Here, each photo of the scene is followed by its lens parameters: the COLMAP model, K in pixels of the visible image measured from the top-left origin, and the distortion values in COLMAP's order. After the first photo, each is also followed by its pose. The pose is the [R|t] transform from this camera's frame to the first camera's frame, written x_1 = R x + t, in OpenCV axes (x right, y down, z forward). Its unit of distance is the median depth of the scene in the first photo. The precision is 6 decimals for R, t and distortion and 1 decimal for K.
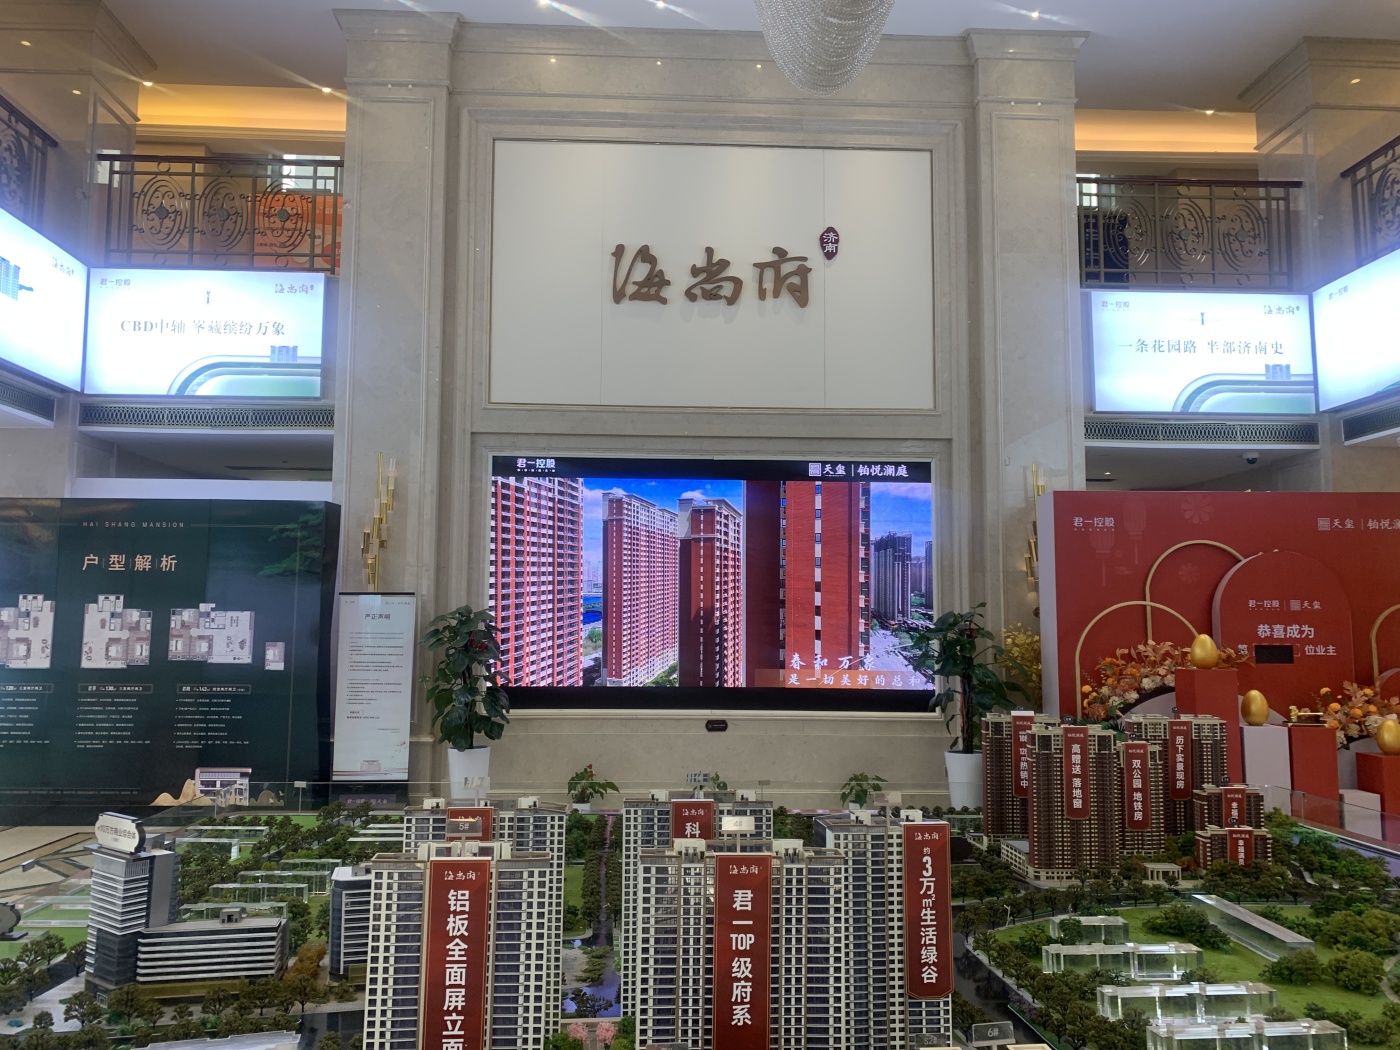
lens RADIAL K [[1062.0, 0, 681.6], [0, 1062.0, 523.9], [0, 0, 1]] dist [-0.003393, -0.004968]
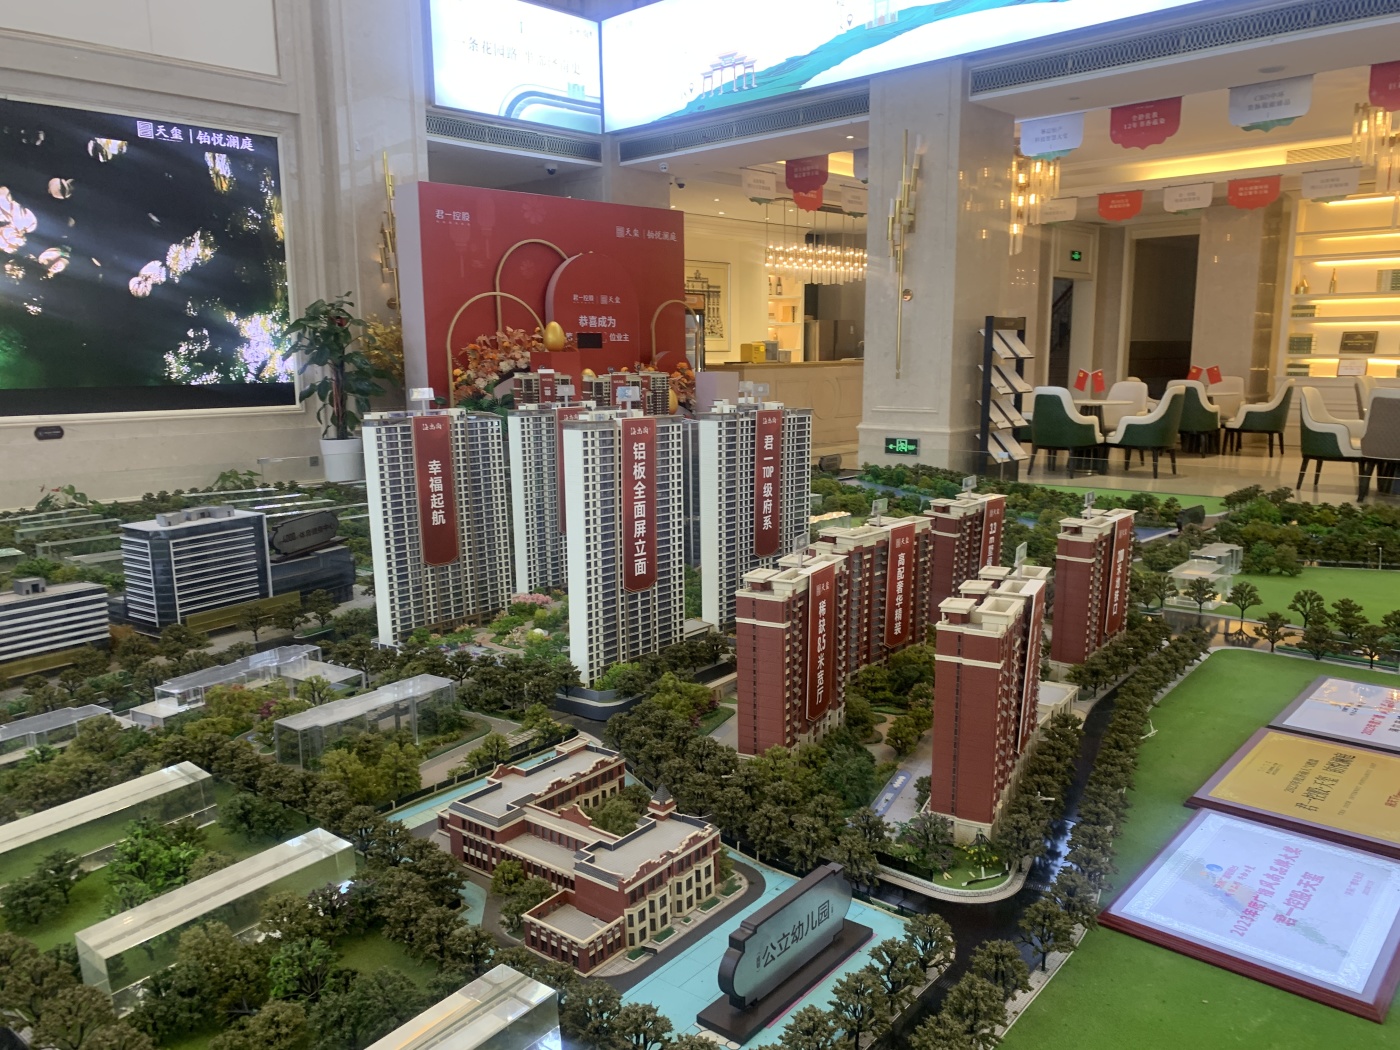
lens RADIAL K [[1077.4, 0, 700.0], [0, 1077.4, 525.0], [0, 0, 1]] dist [0.008948, -0.003961]
pose [[0.726235, -0.120155, 0.676865, -0.190159], [-0.059965, 0.969782, 0.236491, 0.026990], [-0.684827, -0.212336, 0.697084, 0.014878]]
